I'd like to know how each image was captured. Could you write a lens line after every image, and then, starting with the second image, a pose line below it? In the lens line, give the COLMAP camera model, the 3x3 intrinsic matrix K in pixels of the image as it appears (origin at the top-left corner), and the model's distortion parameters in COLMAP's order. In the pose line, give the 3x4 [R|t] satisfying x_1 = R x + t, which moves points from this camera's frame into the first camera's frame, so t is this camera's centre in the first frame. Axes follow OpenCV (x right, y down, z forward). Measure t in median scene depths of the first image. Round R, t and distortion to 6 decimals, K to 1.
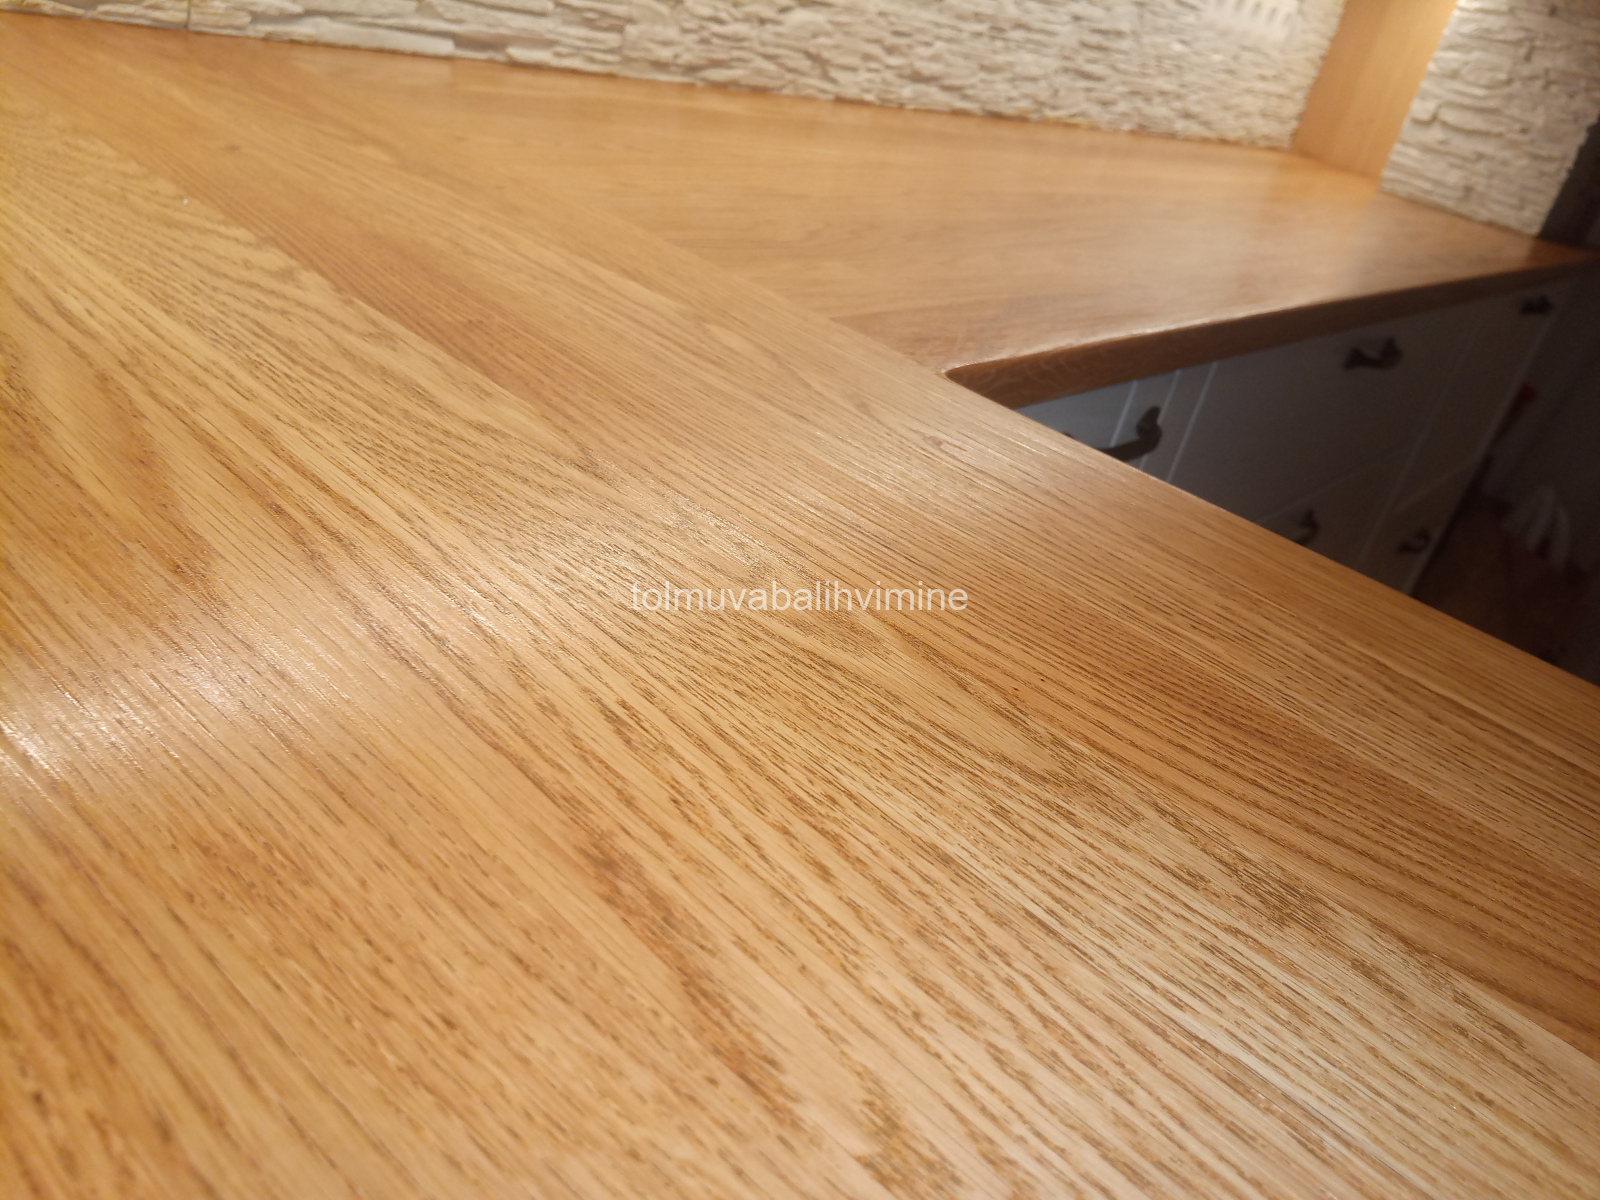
lens RADIAL K [[1244.6, 0, 774.2], [0, 1244.6, 596.4], [0, 0, 1]] dist [0.029932, -0.039489]
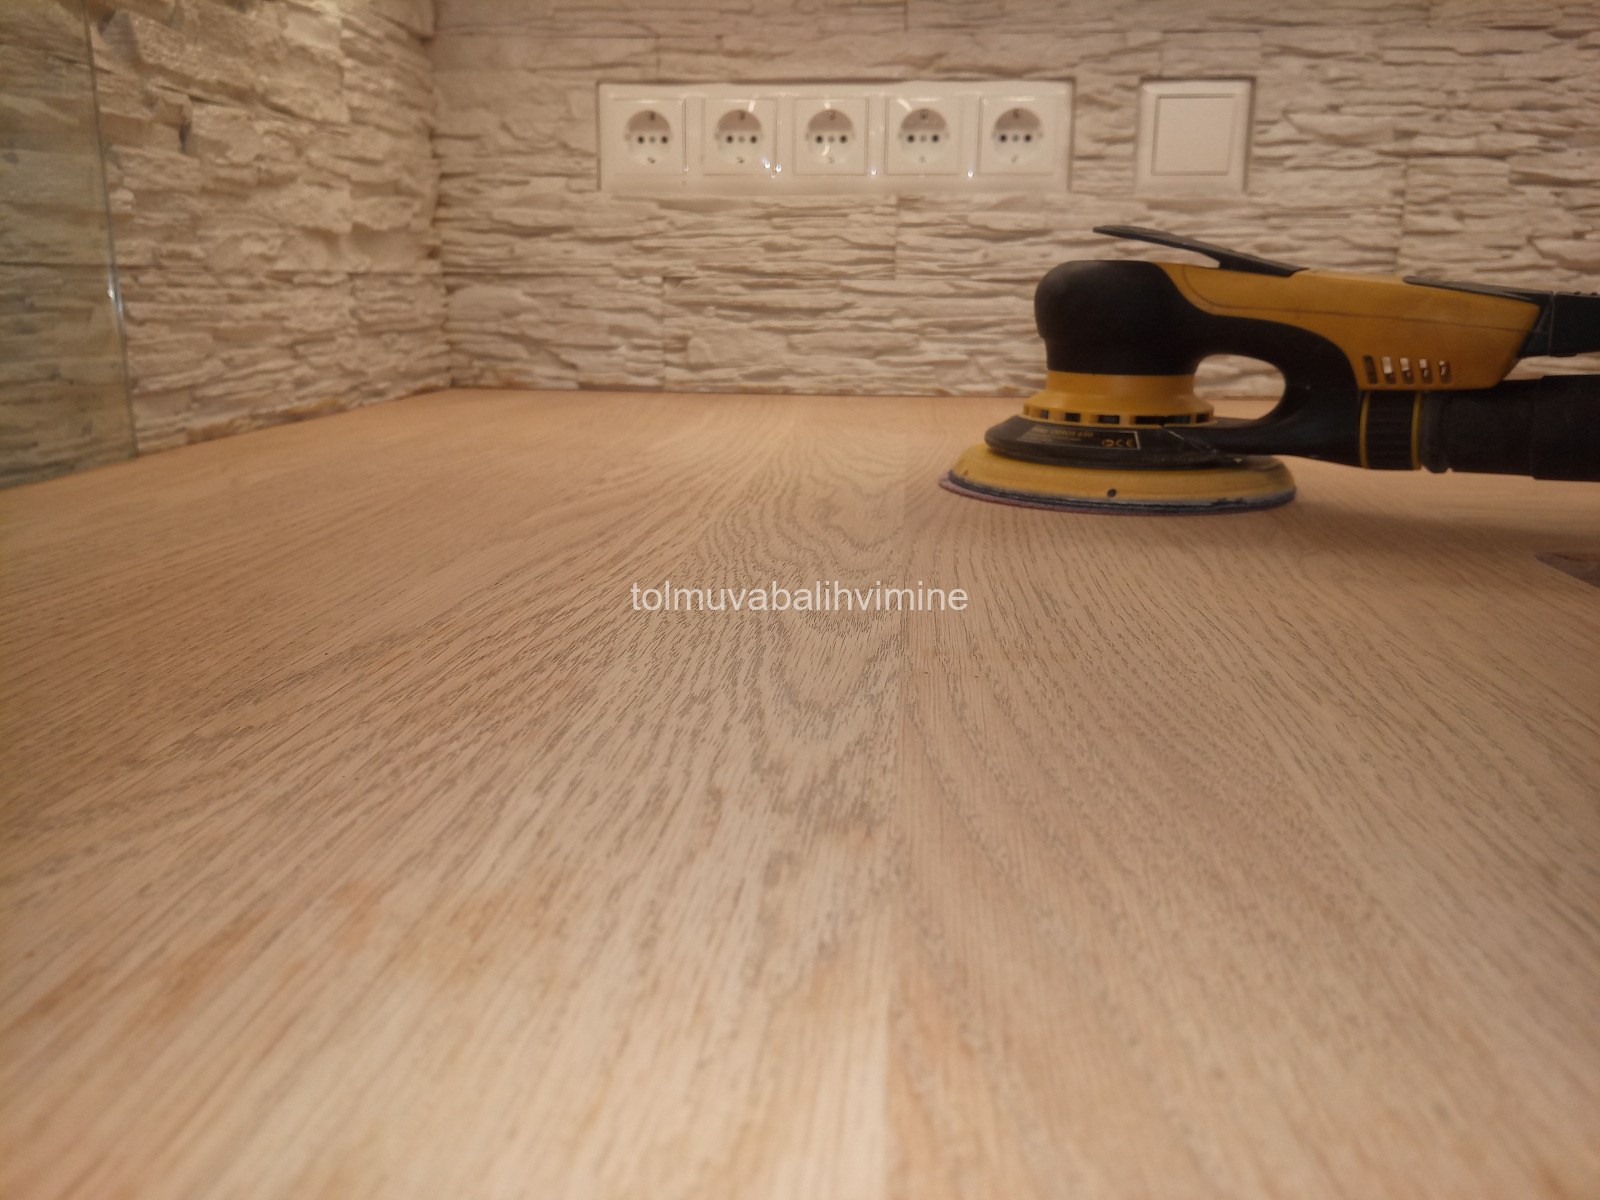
lens RADIAL K [[1244.6, 0, 789.6], [0, 1244.6, 595.1], [0, 0, 1]] dist [0.029932, -0.039489]
pose [[0.568937, -0.030245, -0.821825, 0.516225], [-0.276877, 0.933938, -0.226049, 0.148786], [0.774370, 0.356152, 0.522978, 0.253833]]
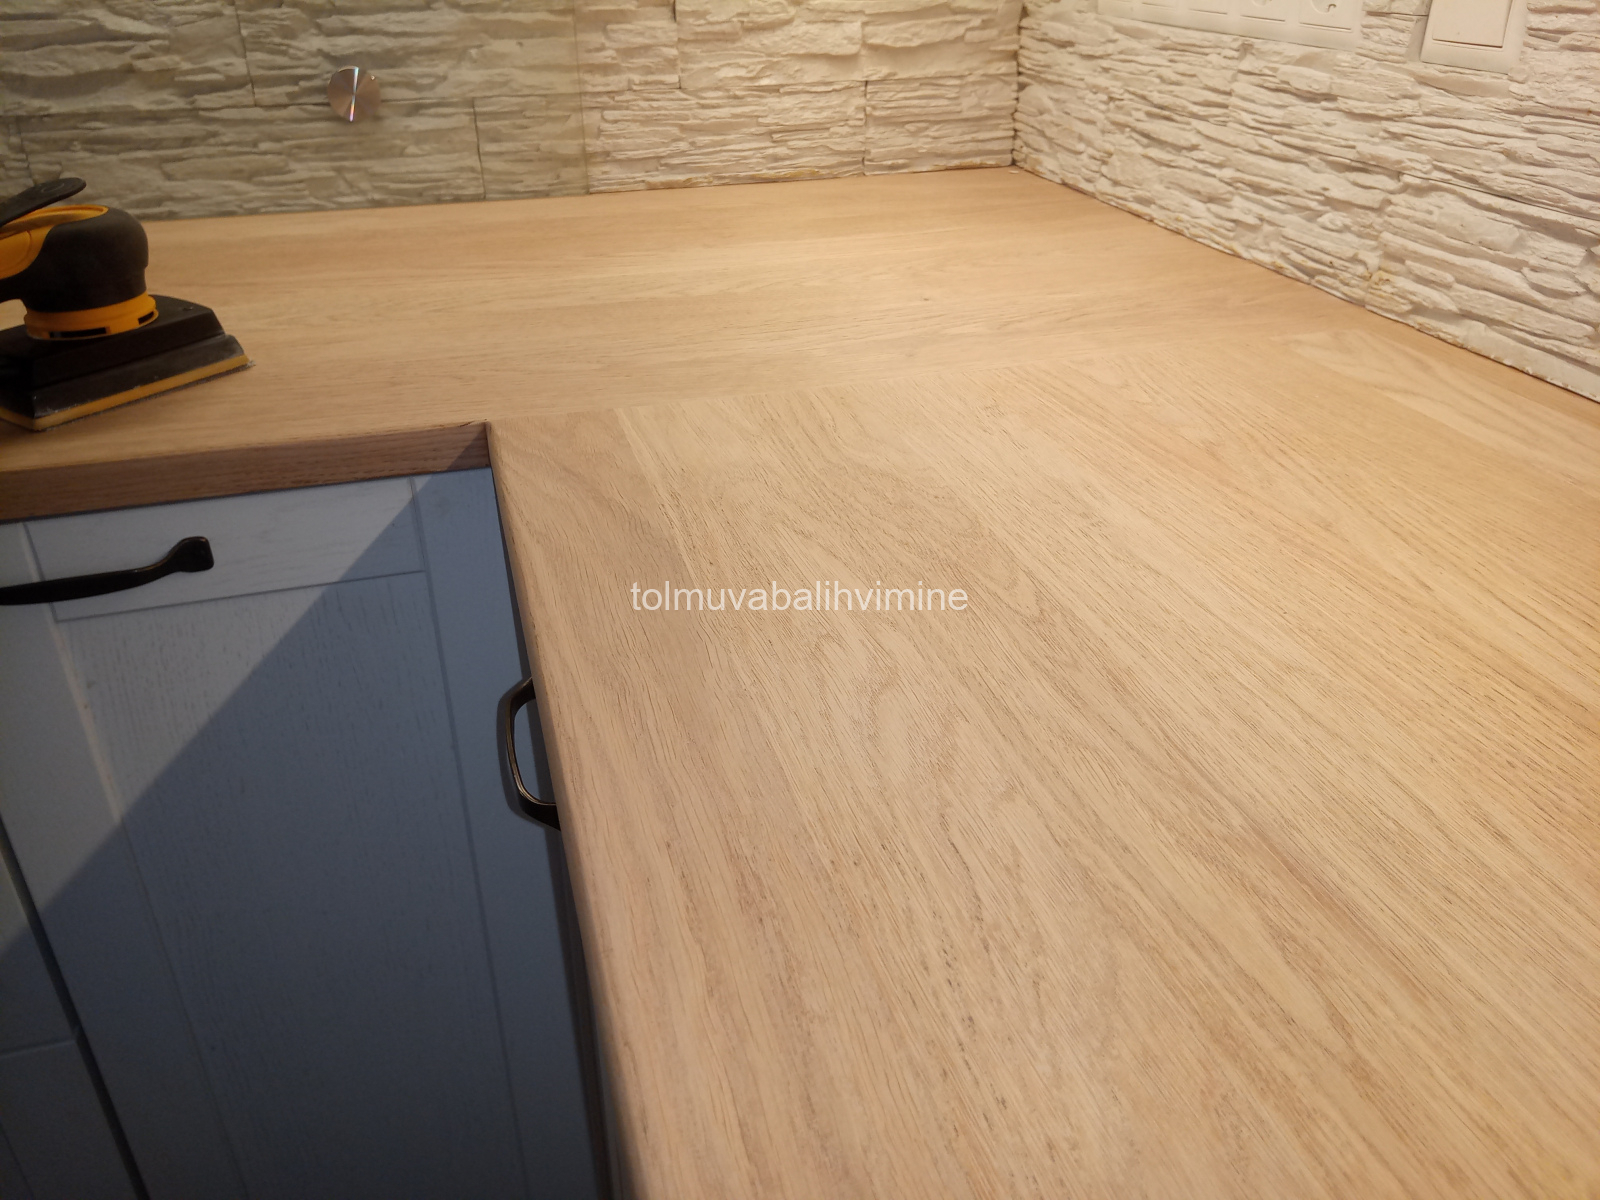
lens RADIAL K [[1244.6, 0, 781.3], [0, 1244.6, 585.8], [0, 0, 1]] dist [0.029932, -0.039489]
pose [[-0.531877, 0.192012, -0.824765, 1.067863], [-0.505192, 0.709708, 0.491015, -0.840900], [0.679623, 0.677824, -0.280475, 1.694432]]
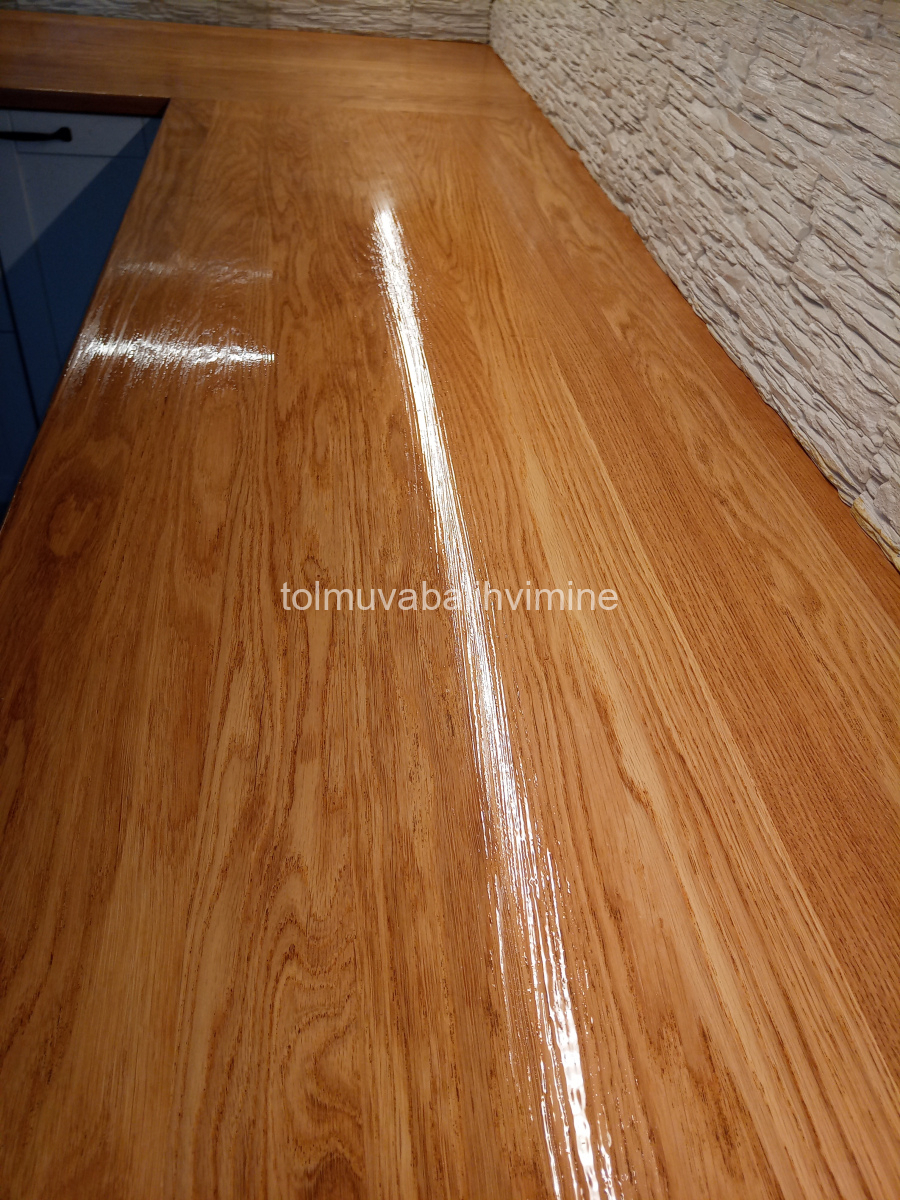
lens RADIAL K [[933.5, 0, 454.7], [0, 933.5, 590.8], [0, 0, 1]] dist [0.029932, -0.039489]
pose [[-0.619191, 0.251200, -0.743977, 1.986653], [-0.563058, 0.518358, 0.643638, -1.632641], [0.547328, 0.817437, -0.179522, 3.094287]]
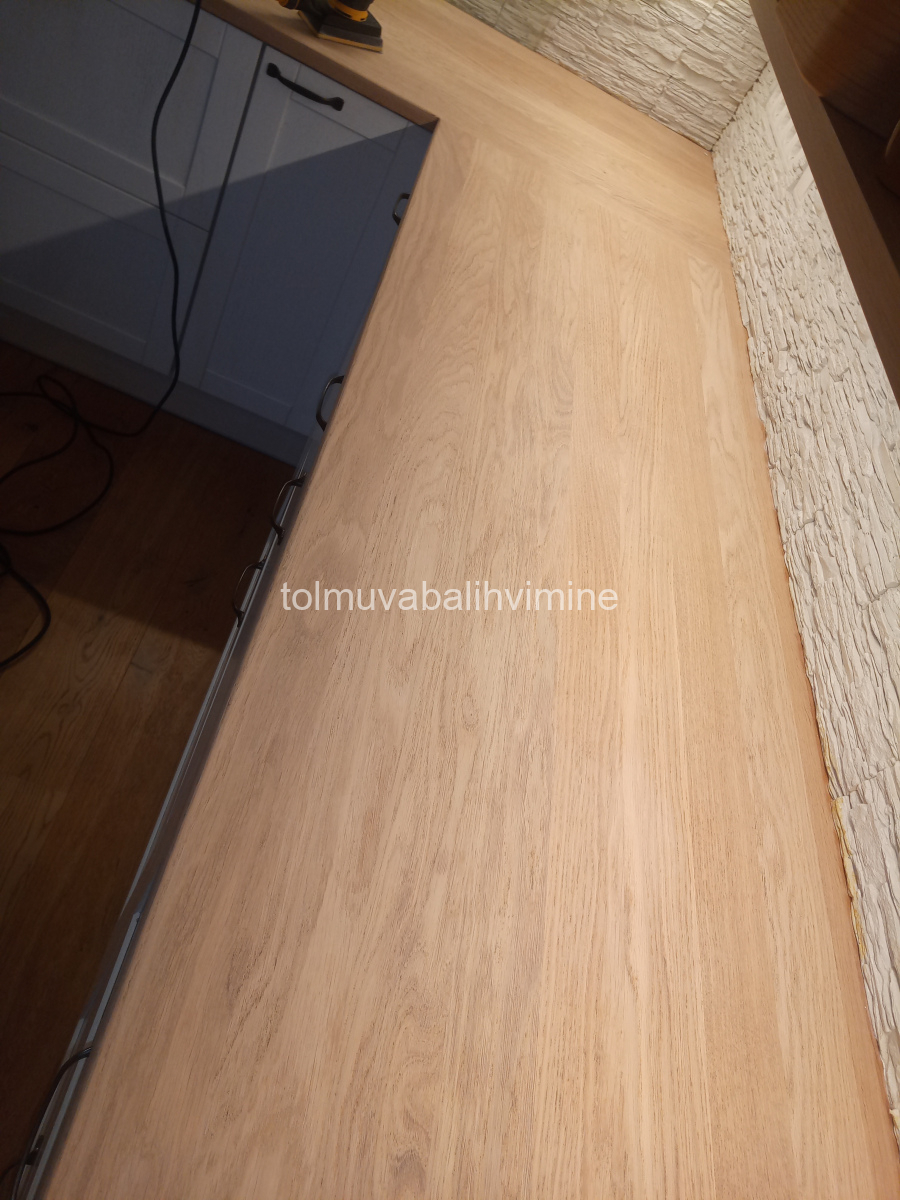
lens RADIAL K [[933.5, 0, 455.4], [0, 933.5, 589.7], [0, 0, 1]] dist [0.029932, -0.039489]
pose [[-0.634998, 0.040541, -0.771449, 2.431799], [-0.755453, 0.176122, 0.631087, -1.807232], [0.161454, 0.983533, -0.081210, 2.710790]]
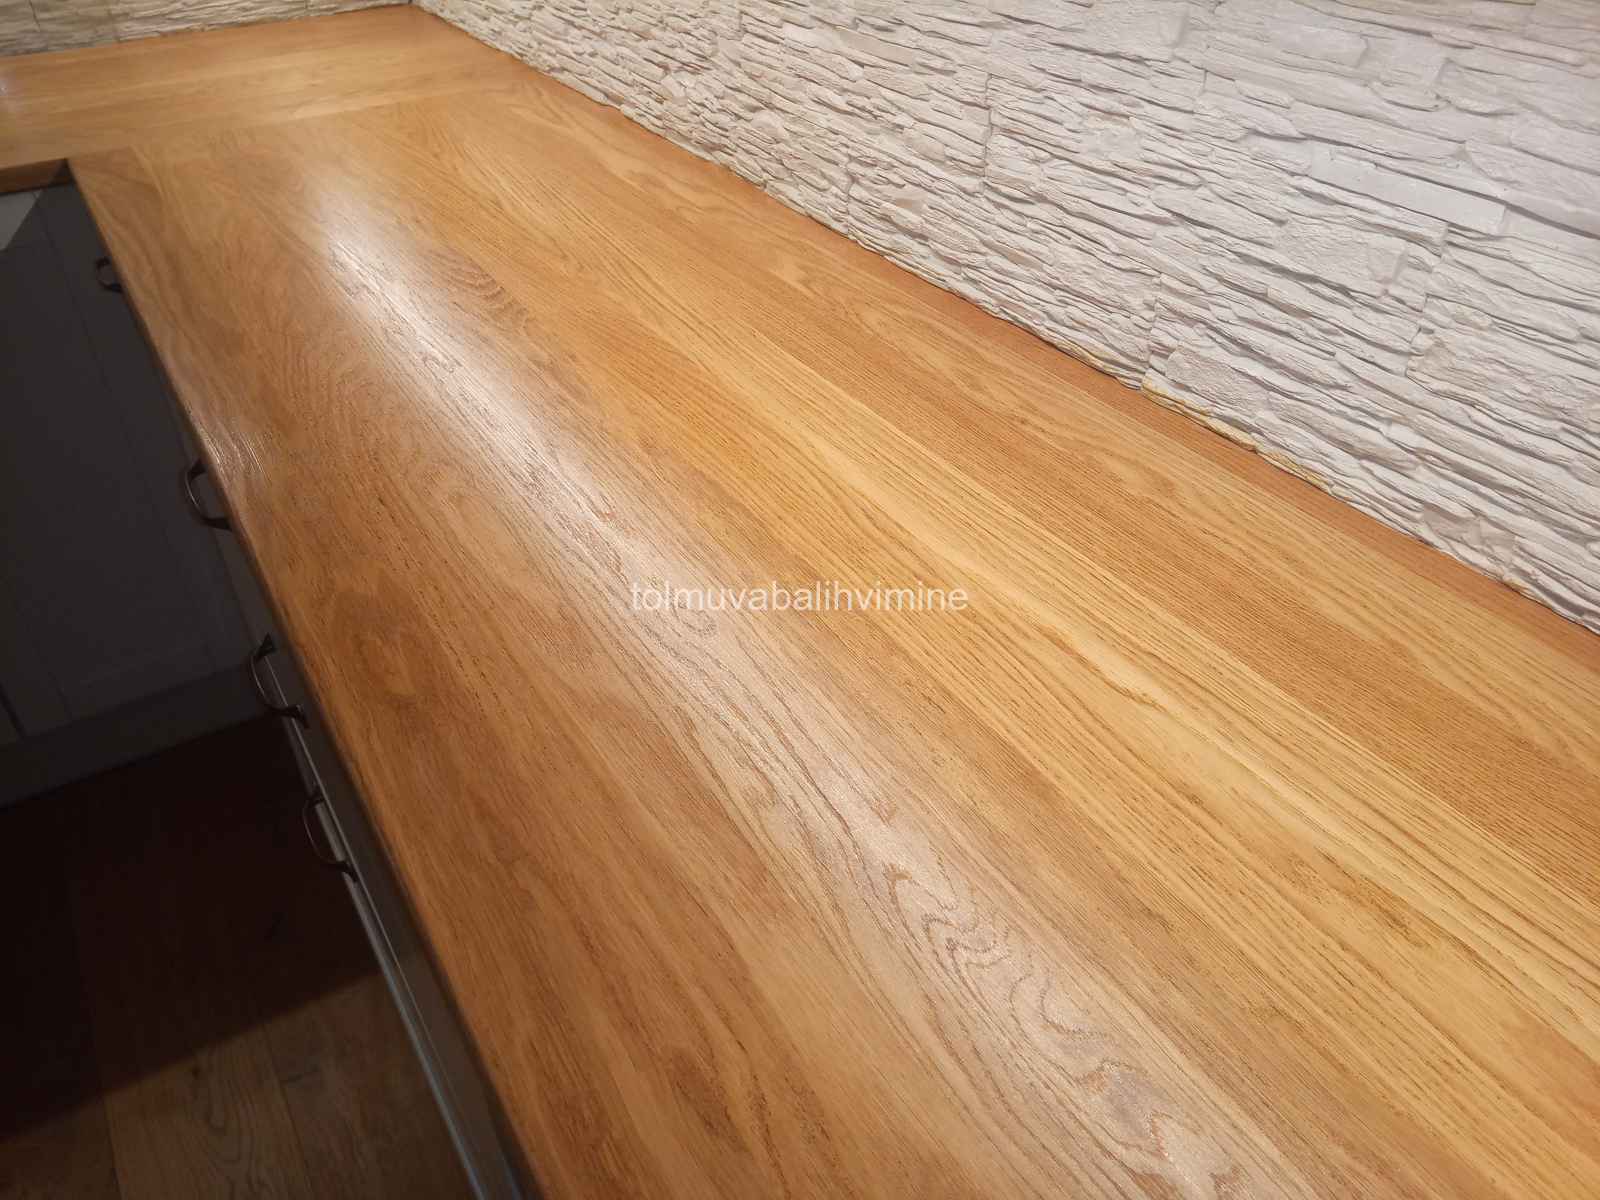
lens RADIAL K [[1244.6, 0, 787.0], [0, 1244.6, 590.4], [0, 0, 1]] dist [0.029932, -0.039489]
pose [[-0.297345, 0.363740, -0.882768, 2.372177], [-0.497575, 0.730070, 0.468421, -1.519367], [0.814865, 0.578525, -0.036094, 2.898022]]
